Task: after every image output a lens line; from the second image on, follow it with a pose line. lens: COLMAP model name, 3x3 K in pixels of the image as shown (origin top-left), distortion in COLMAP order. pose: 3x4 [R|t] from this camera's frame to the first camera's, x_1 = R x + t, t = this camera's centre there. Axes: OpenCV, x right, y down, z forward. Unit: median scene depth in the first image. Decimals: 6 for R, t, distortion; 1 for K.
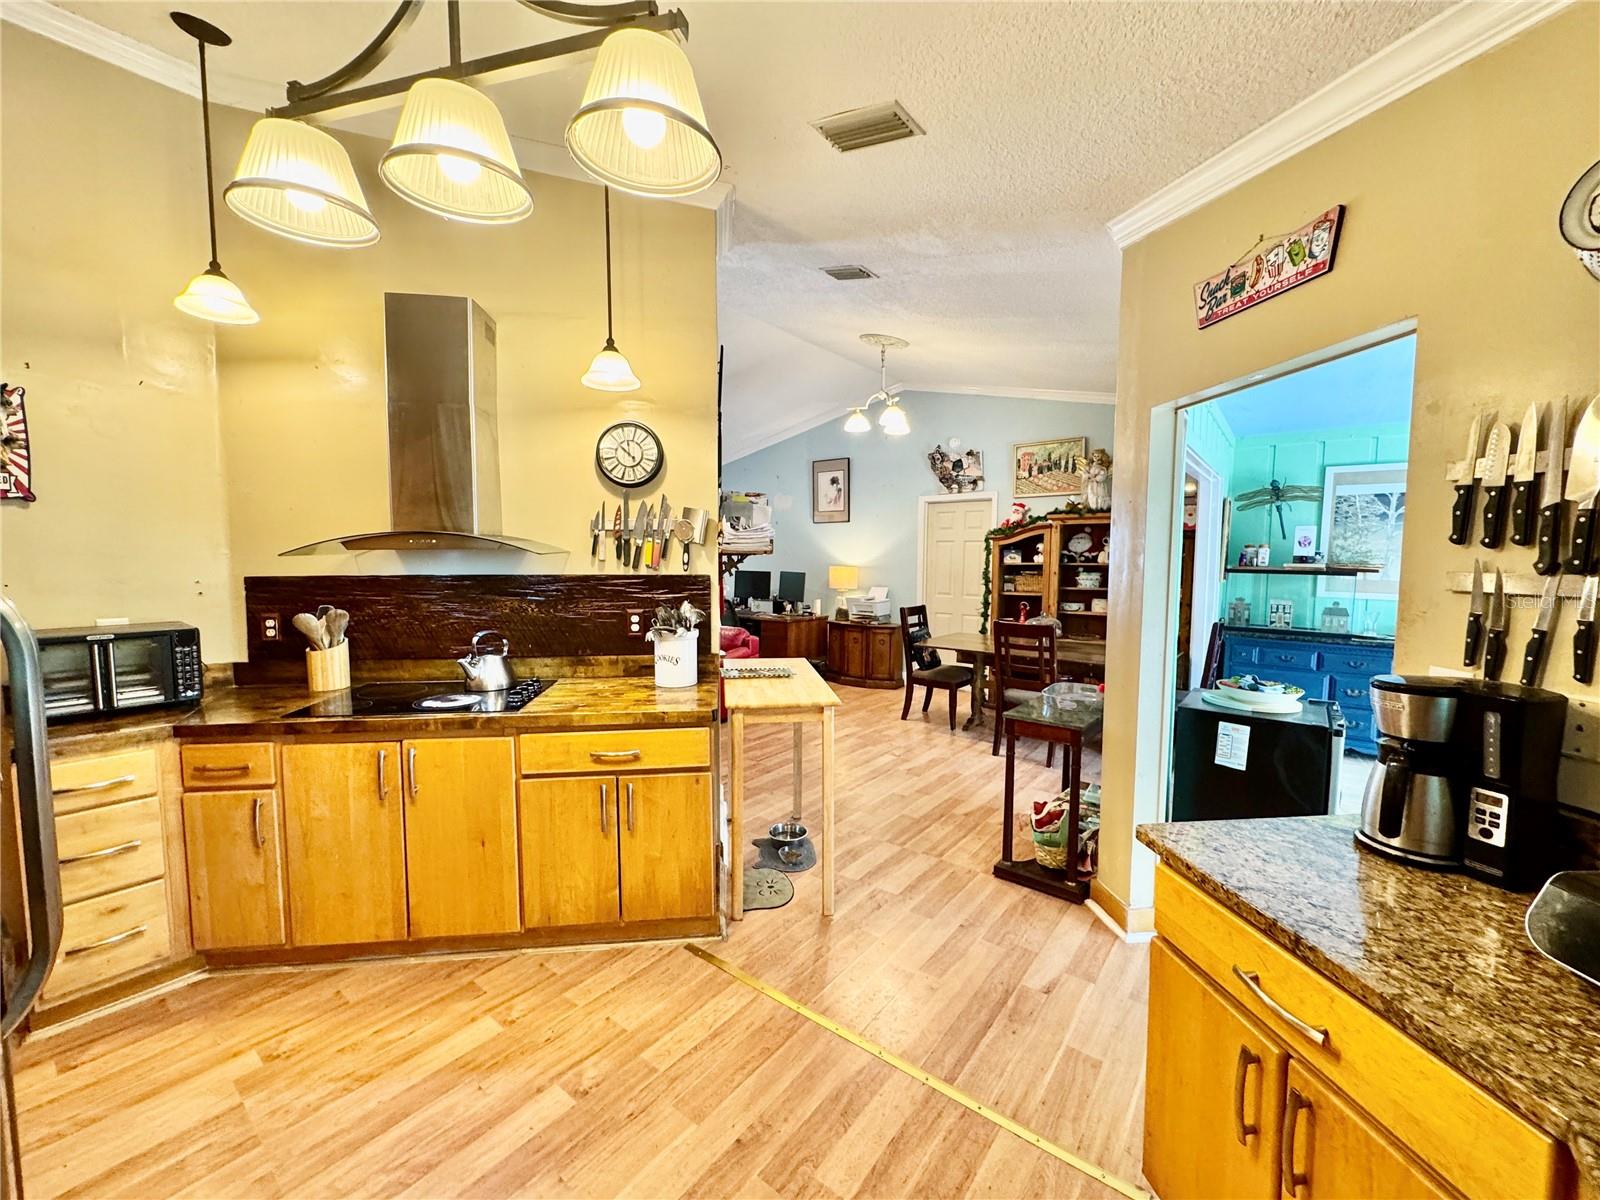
lens RADIAL K [[637.2, 0, 800.4], [0, 637.2, 600.9], [0, 0, 1]] dist [-0.002951, 0.000362]
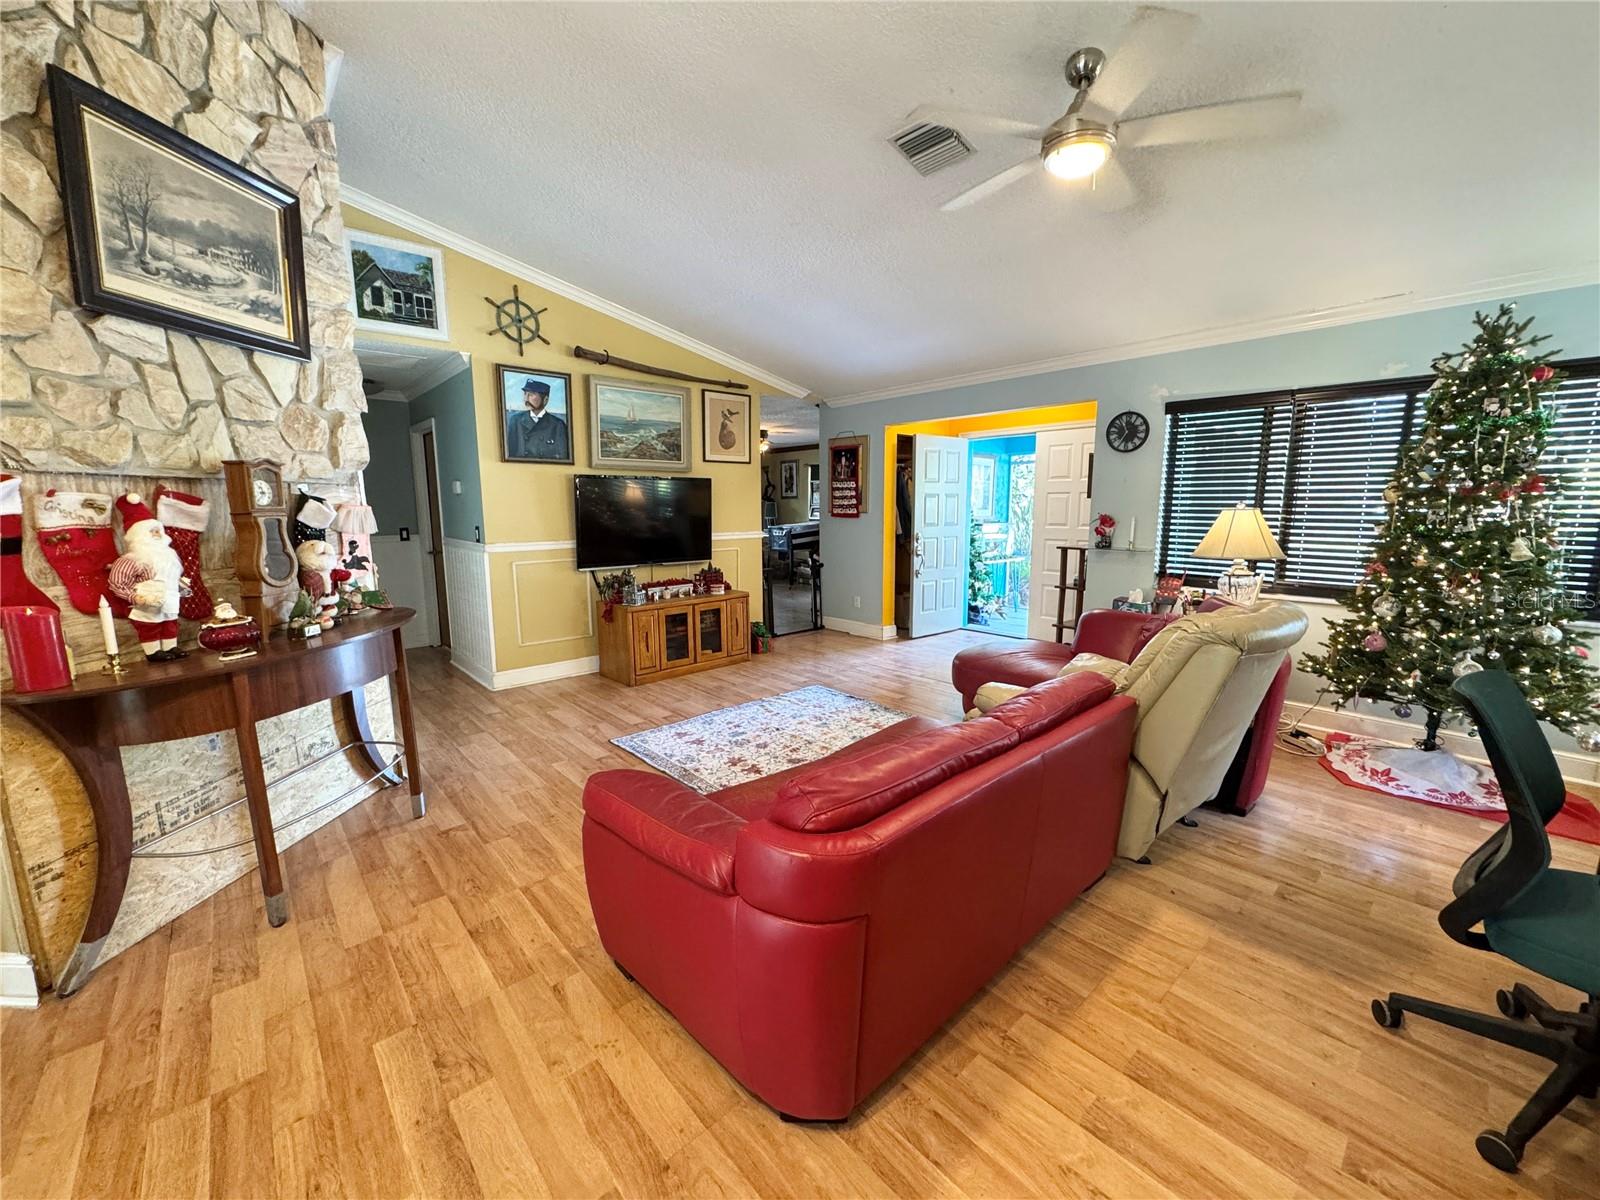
lens RADIAL K [[637.2, 0, 799.9], [0, 637.2, 599.9], [0, 0, 1]] dist [-0.002951, 0.000362]
pose [[-0.175427, 0.144524, -0.973827, 0.152181], [-0.067721, 0.985052, 0.158390, -0.070046], [0.982161, 0.093734, -0.163017, 1.230699]]
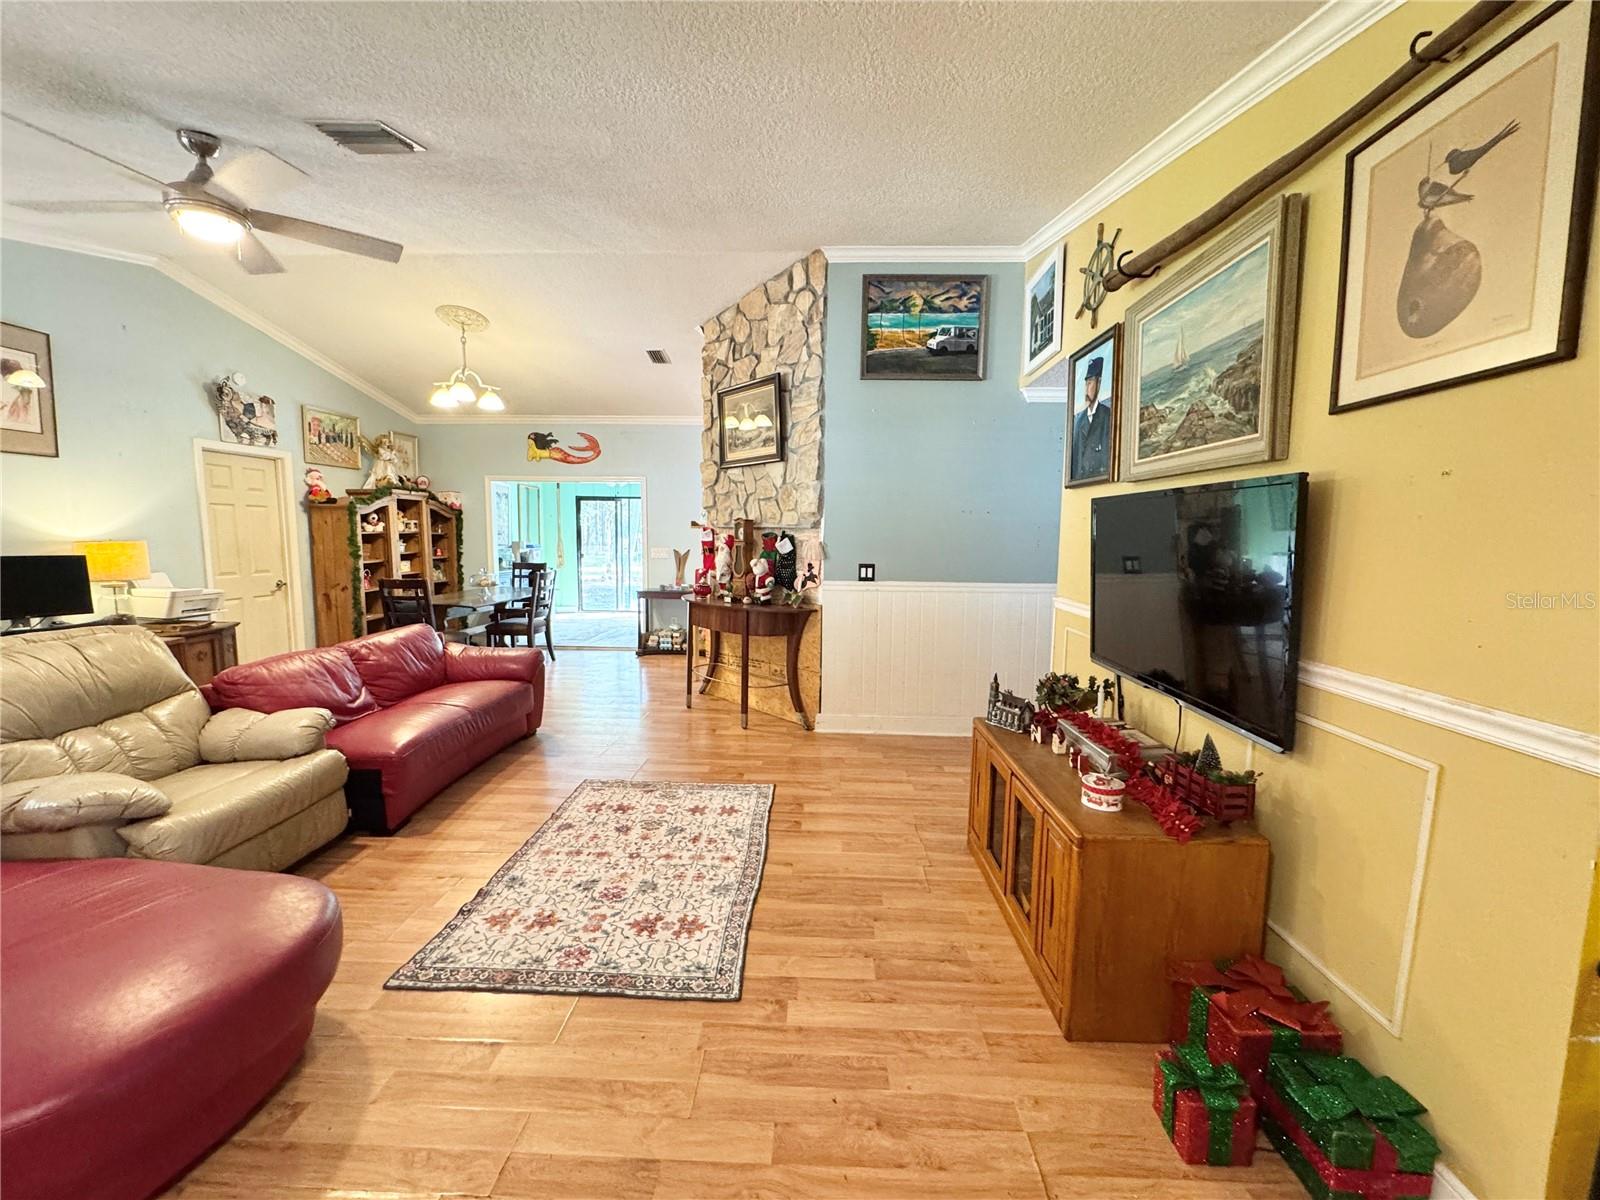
lens RADIAL K [[637.2, 0, 800.1], [0, 637.2, 599.4], [0, 0, 1]] dist [-0.002951, 0.000362]
pose [[-0.586008, -0.093982, 0.804837, -1.126556], [0.045763, 0.987827, 0.148671, -0.089532], [-0.809012, 0.123954, -0.574574, 1.273452]]
